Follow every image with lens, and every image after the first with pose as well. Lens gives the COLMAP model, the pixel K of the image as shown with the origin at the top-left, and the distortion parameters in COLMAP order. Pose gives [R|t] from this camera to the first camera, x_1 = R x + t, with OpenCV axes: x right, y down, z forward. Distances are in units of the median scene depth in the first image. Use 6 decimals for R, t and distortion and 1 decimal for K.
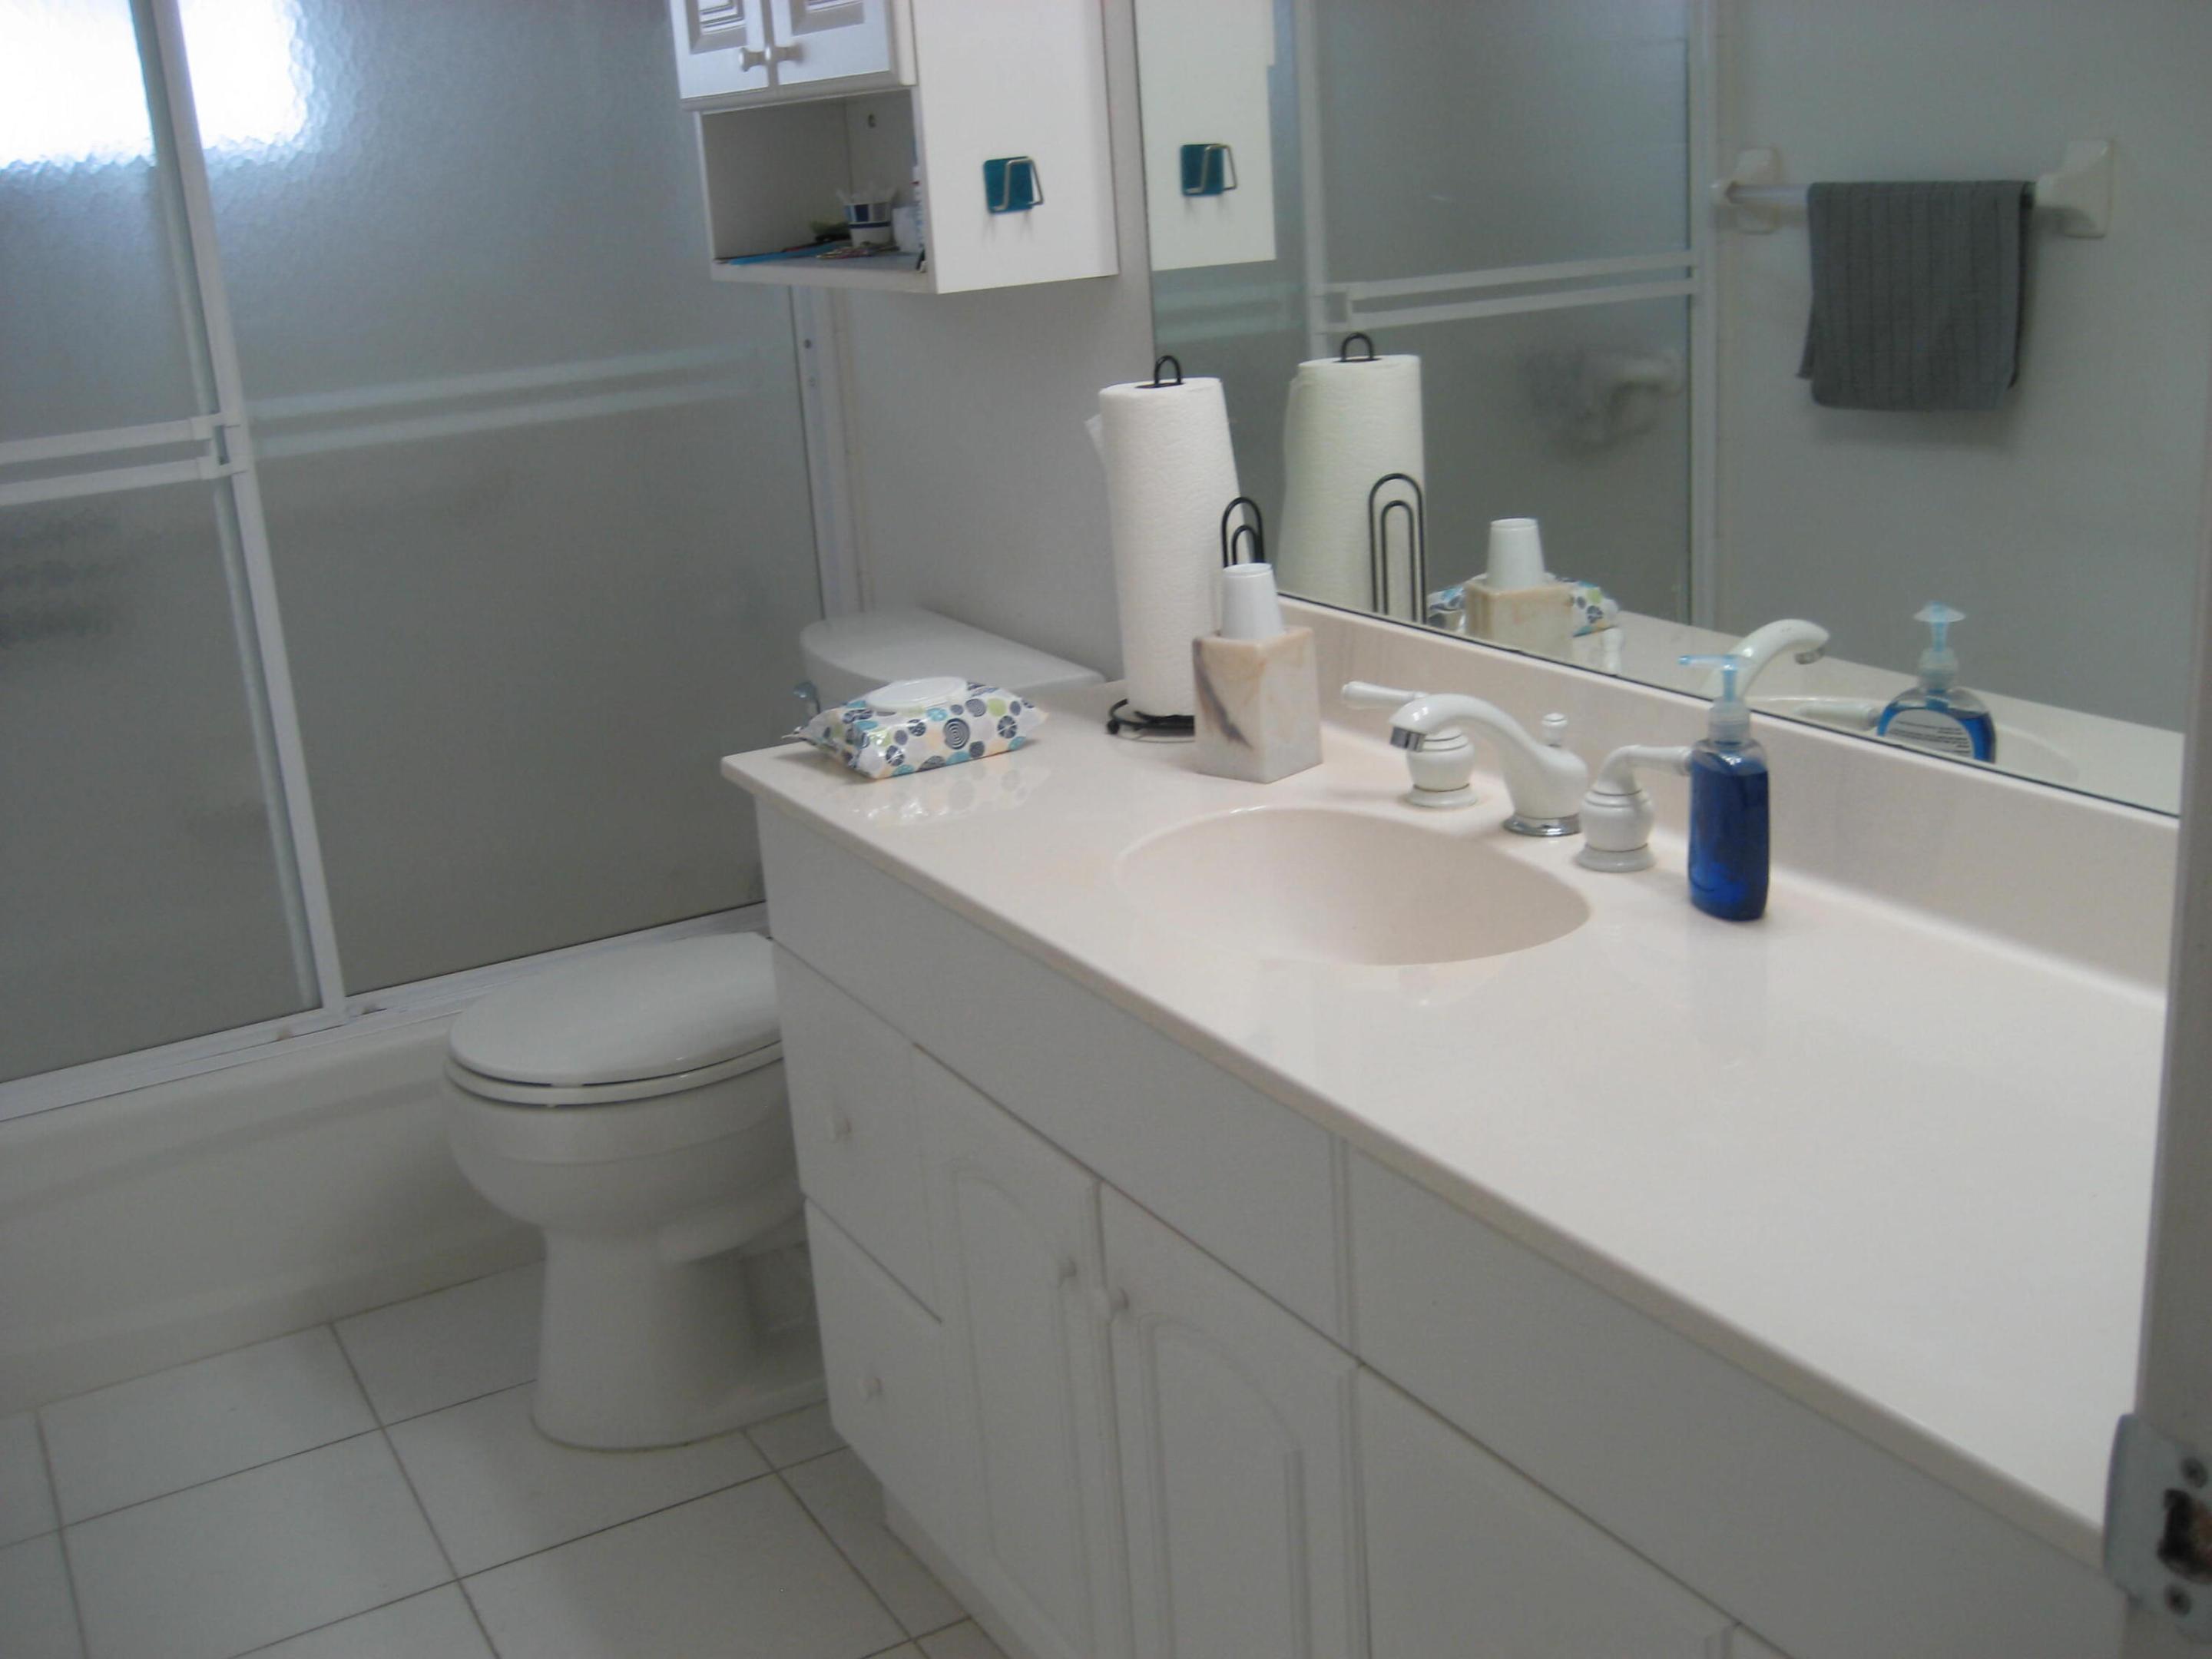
lens RADIAL K [[2297.6, 0, 1103.1], [0, 2297.6, 830.4], [0, 0, 1]] dist [-0.086208, 0.000000]
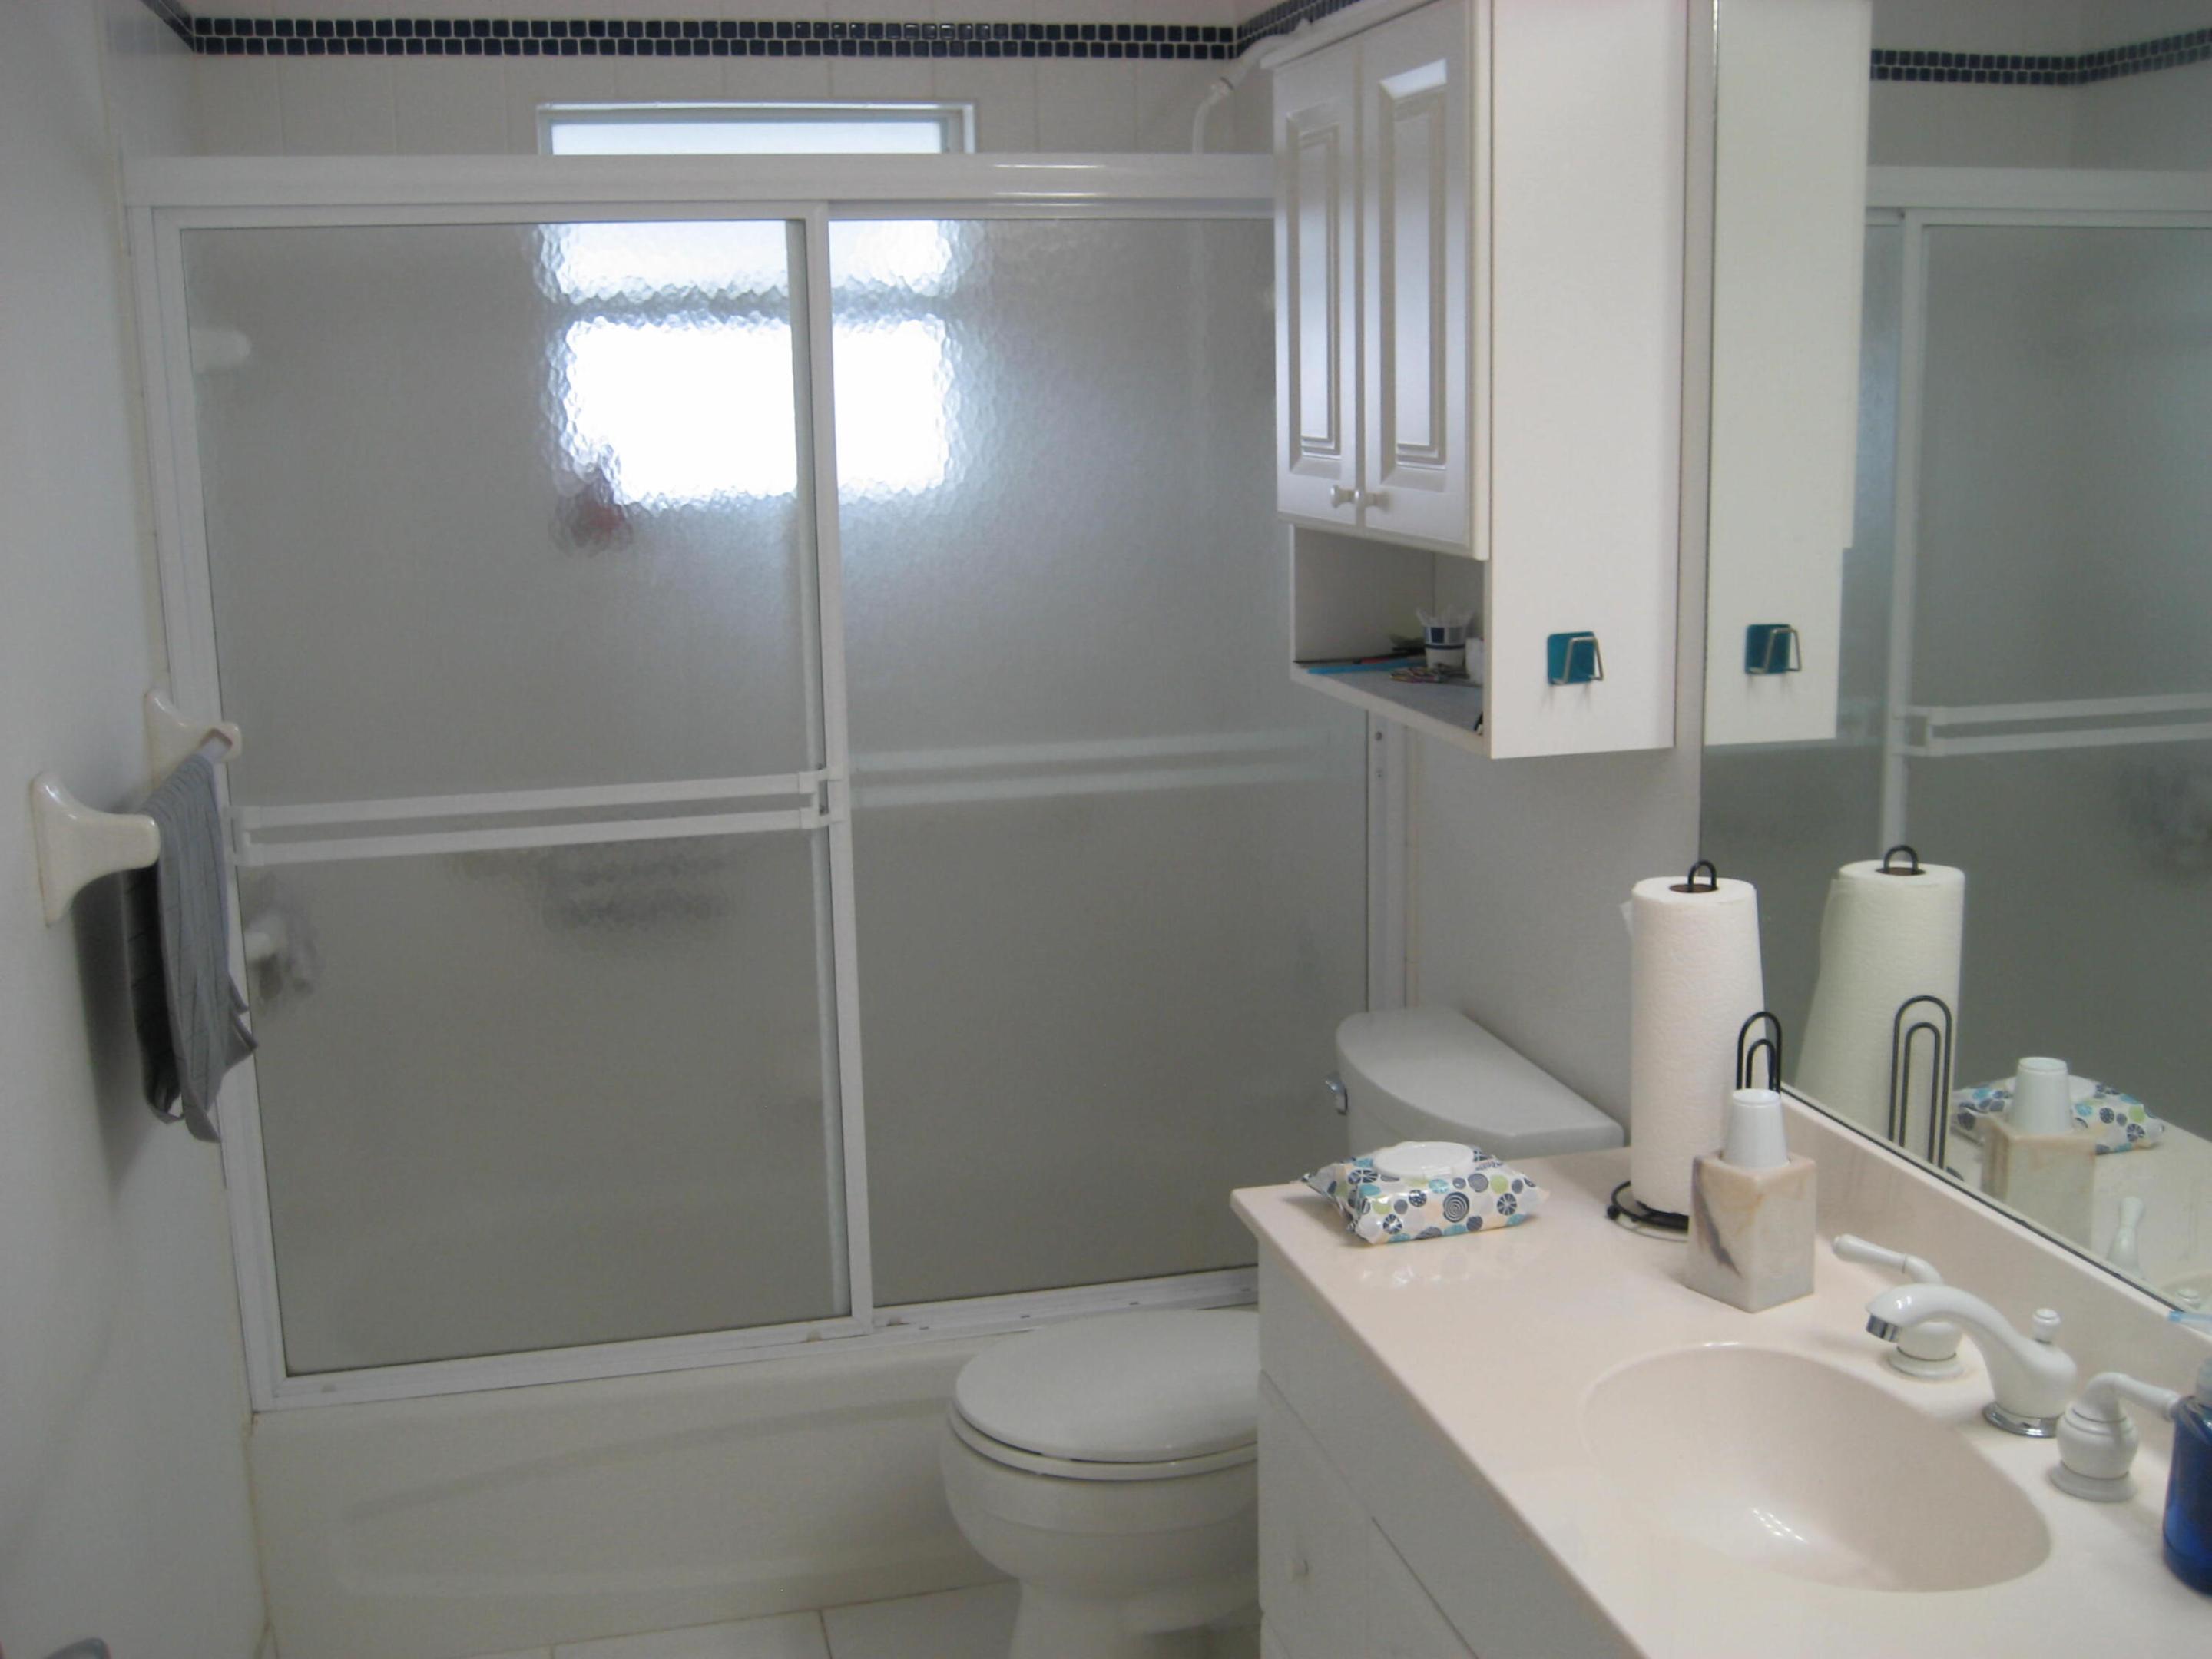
lens RADIAL K [[2297.6, 0, 1118.7], [0, 2297.6, 834.4], [0, 0, 1]] dist [-0.086208, 0.000000]
pose [[0.964371, 0.099434, -0.245157, 0.021914], [-0.121225, 0.989755, -0.075425, -0.097080], [0.235145, 0.102457, 0.966545, -0.036327]]
